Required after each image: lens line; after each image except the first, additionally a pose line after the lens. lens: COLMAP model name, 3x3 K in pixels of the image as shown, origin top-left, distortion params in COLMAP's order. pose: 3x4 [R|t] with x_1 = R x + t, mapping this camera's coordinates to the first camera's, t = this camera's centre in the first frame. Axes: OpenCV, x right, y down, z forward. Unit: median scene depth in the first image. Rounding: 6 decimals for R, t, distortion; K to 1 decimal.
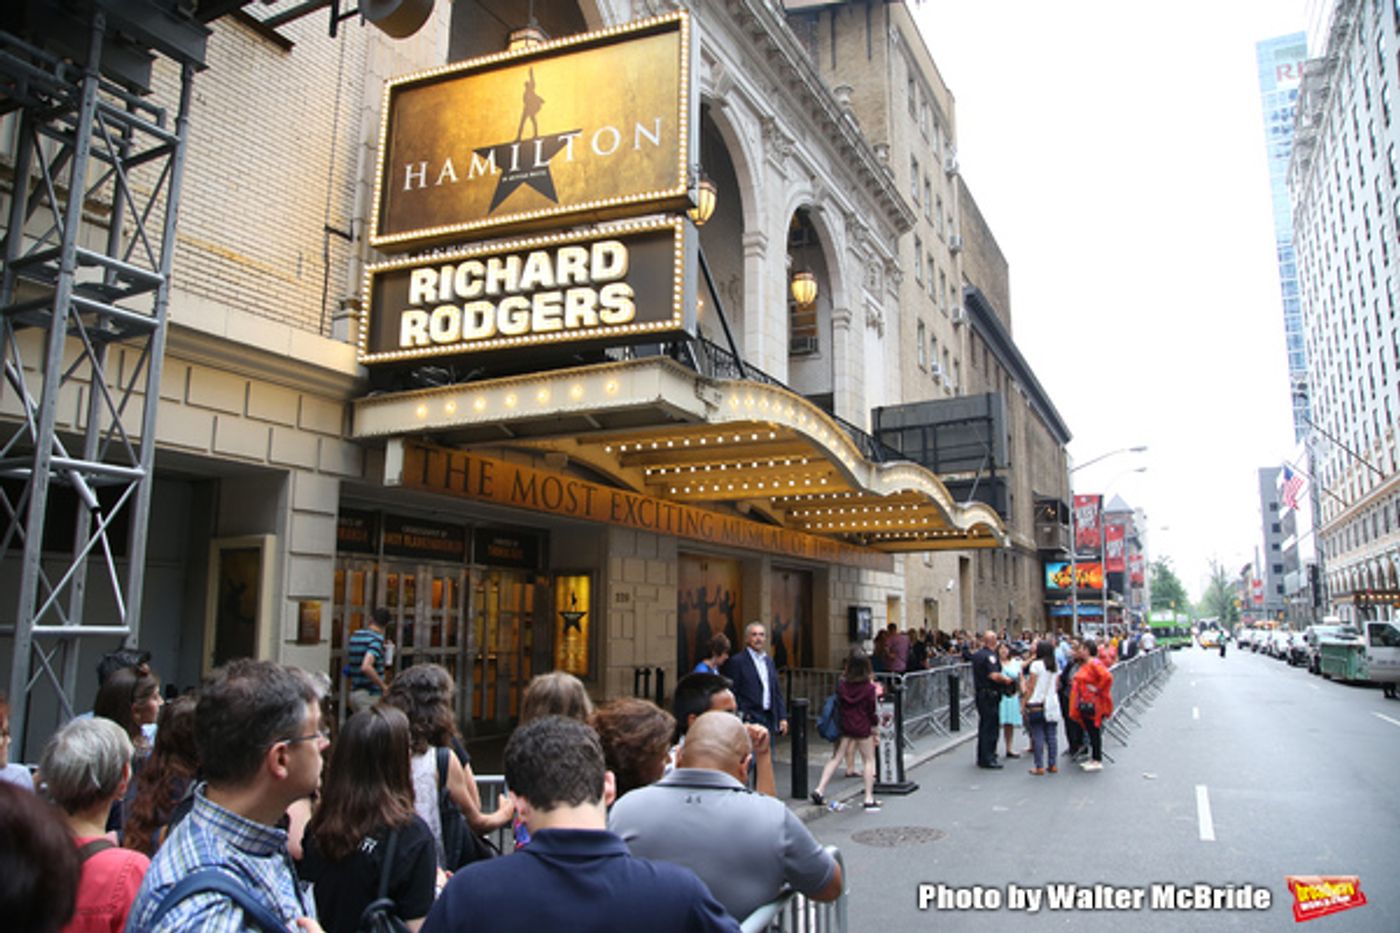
lens RADIAL K [[1004.1, 0, 752.1], [0, 1004.1, 463.1], [0, 0, 1]] dist [-0.098542, 0.006169]
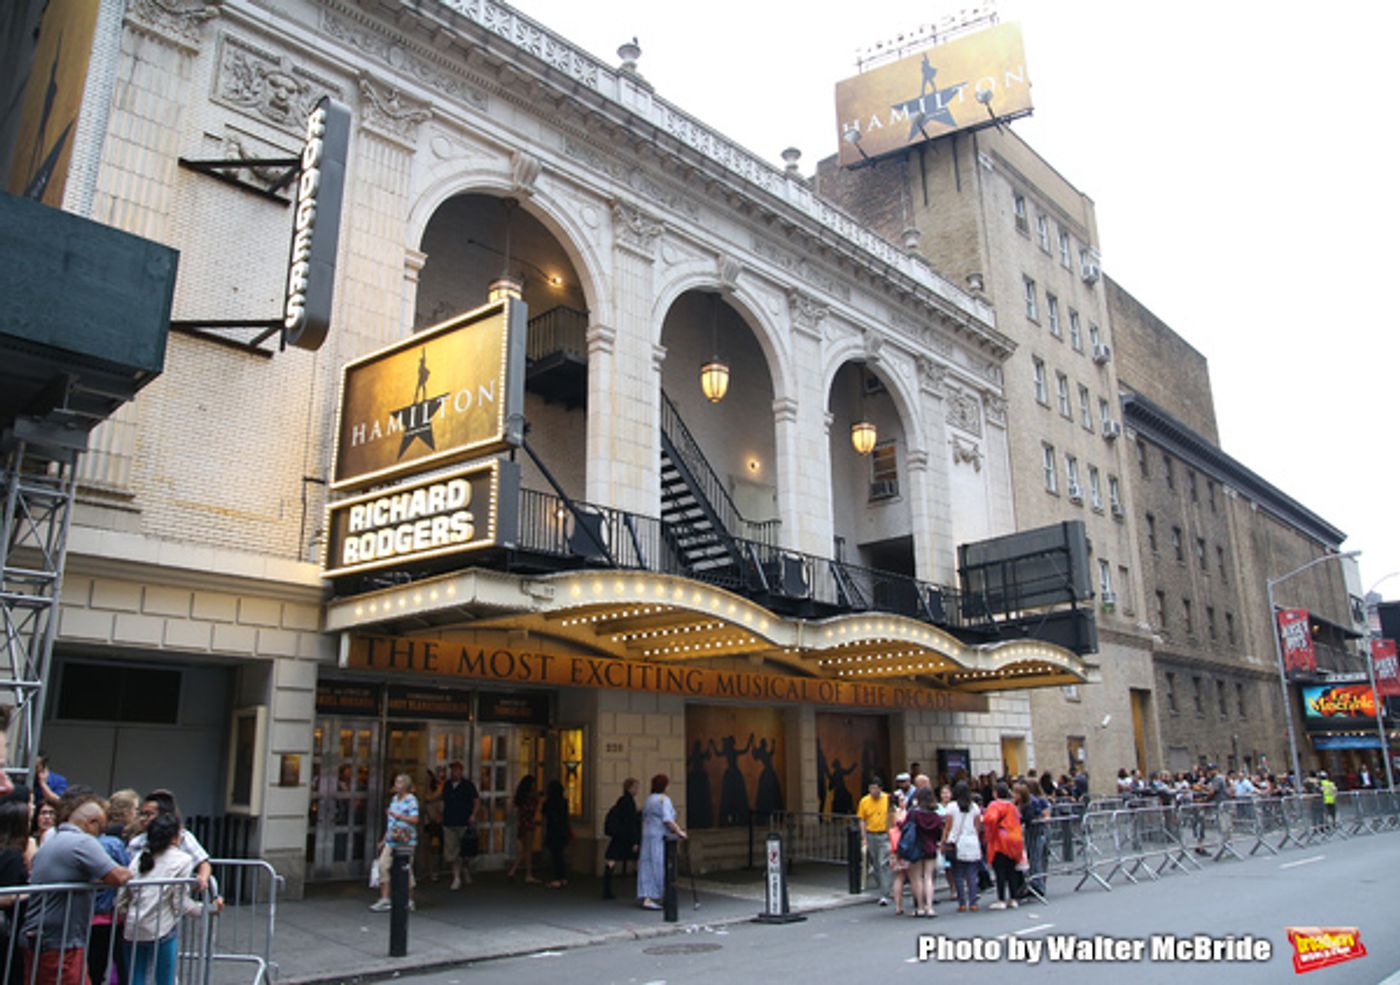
lens RADIAL K [[1074.1, 0, 697.8], [0, 1074.1, 474.9], [0, 0, 1]] dist [-0.090636, 0.008418]
pose [[0.946631, -0.095390, -0.307881, 0.541013], [0.060580, 0.990836, -0.120726, -0.032316], [0.316576, 0.095632, 0.943734, -0.224651]]
